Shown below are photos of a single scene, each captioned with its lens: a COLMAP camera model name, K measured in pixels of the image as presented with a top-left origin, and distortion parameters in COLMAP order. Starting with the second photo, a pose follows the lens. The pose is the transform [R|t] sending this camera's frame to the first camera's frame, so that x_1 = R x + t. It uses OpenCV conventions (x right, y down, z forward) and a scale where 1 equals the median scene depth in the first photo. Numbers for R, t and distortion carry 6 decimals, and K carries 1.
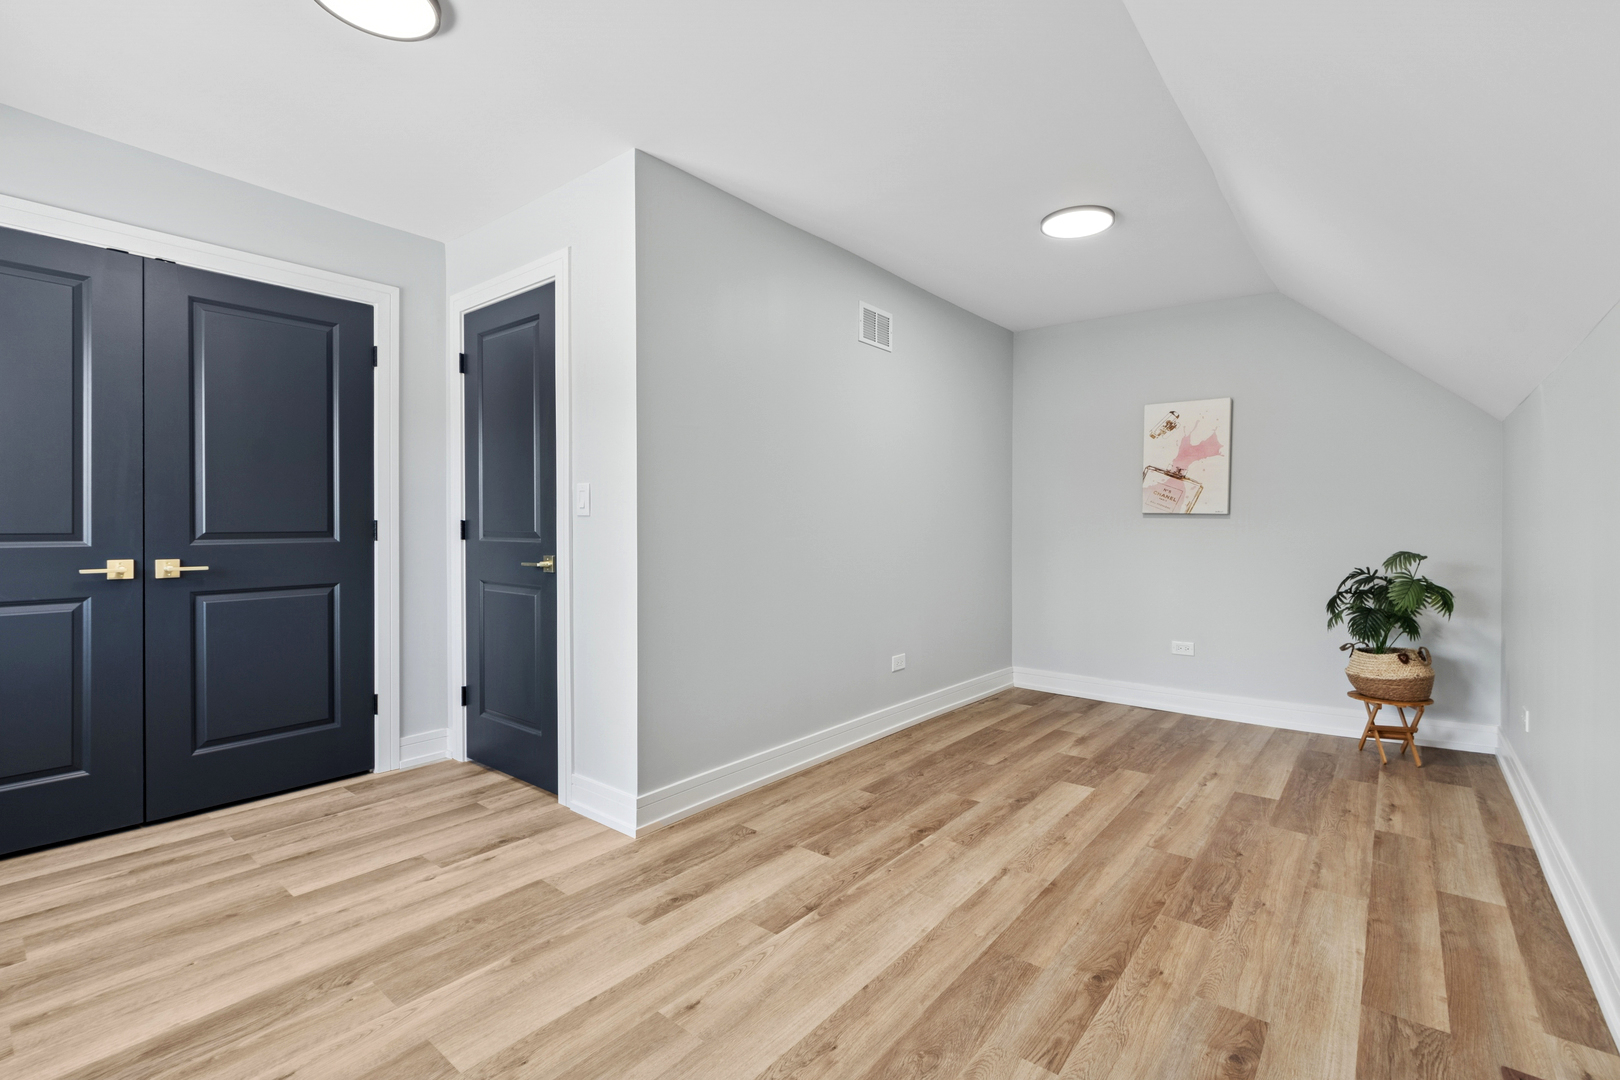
lens RADIAL K [[732.3, 0, 802.9], [0, 732.3, 530.2], [0, 0, 1]] dist [0.000614, 0.001251]
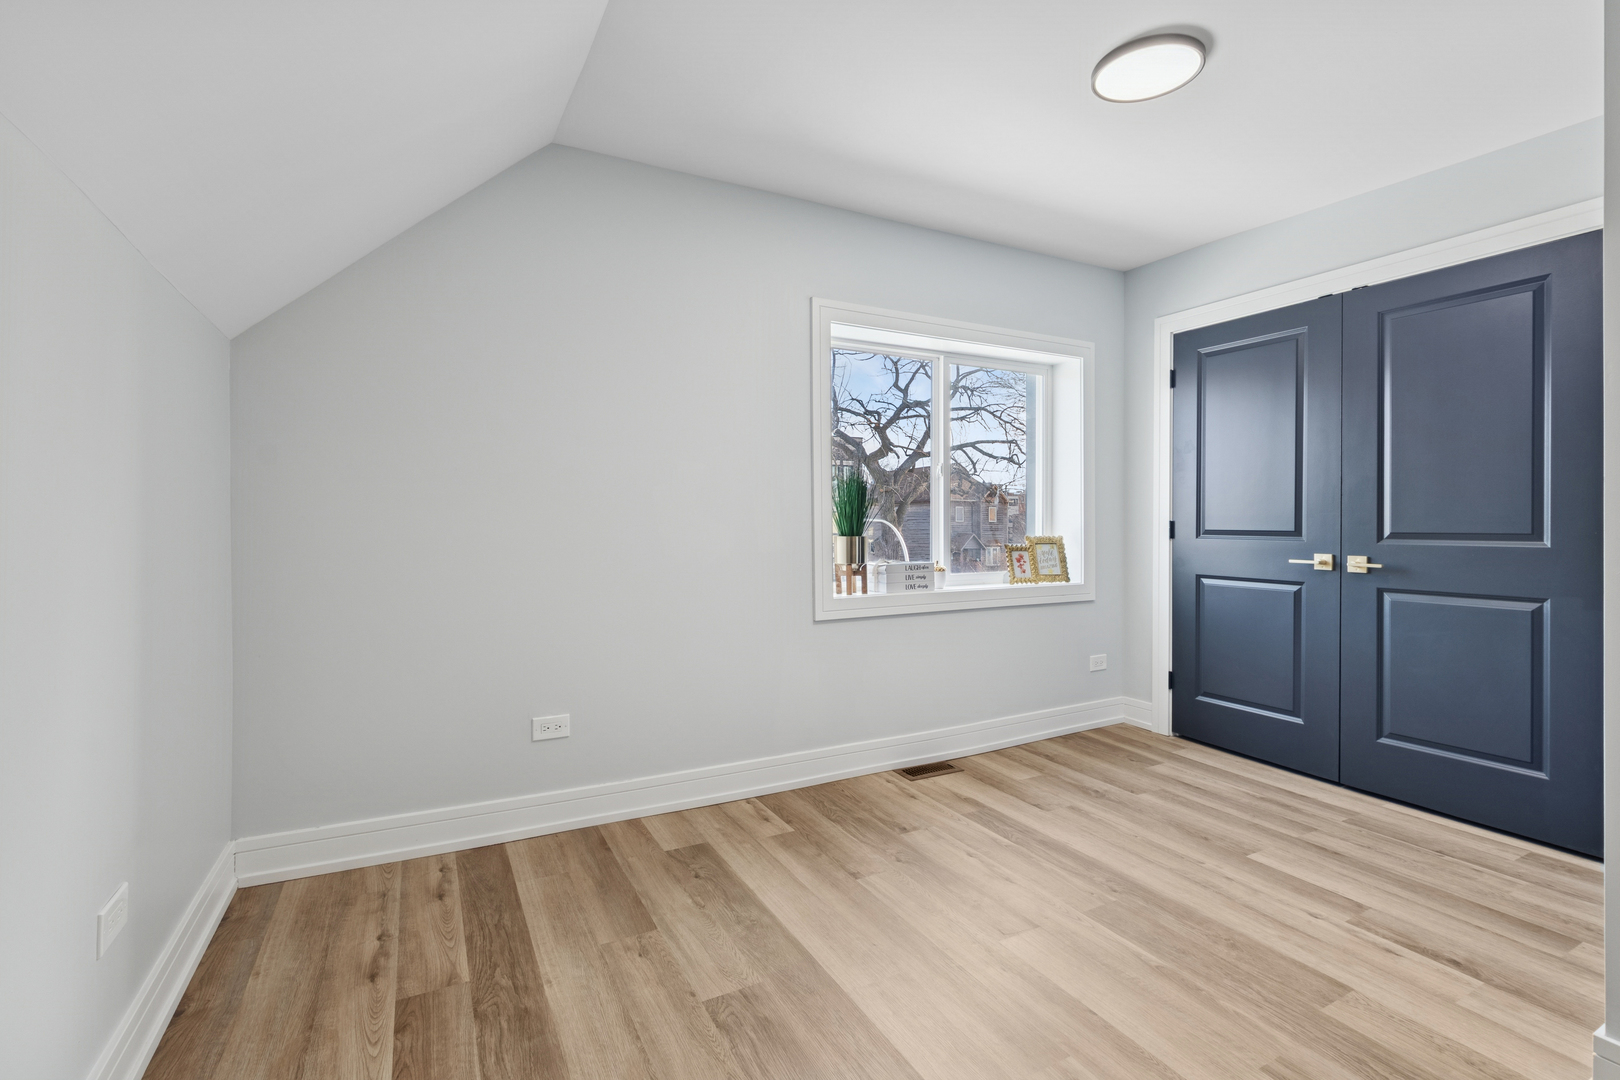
lens RADIAL K [[732.3, 0, 802.4], [0, 732.3, 533.6], [0, 0, 1]] dist [0.000614, 0.001251]
pose [[-0.384946, 0.012522, -0.922854, 0.513020], [-0.011623, 0.999763, 0.018413, -0.005363], [0.922866, 0.017814, -0.384709, 0.688836]]
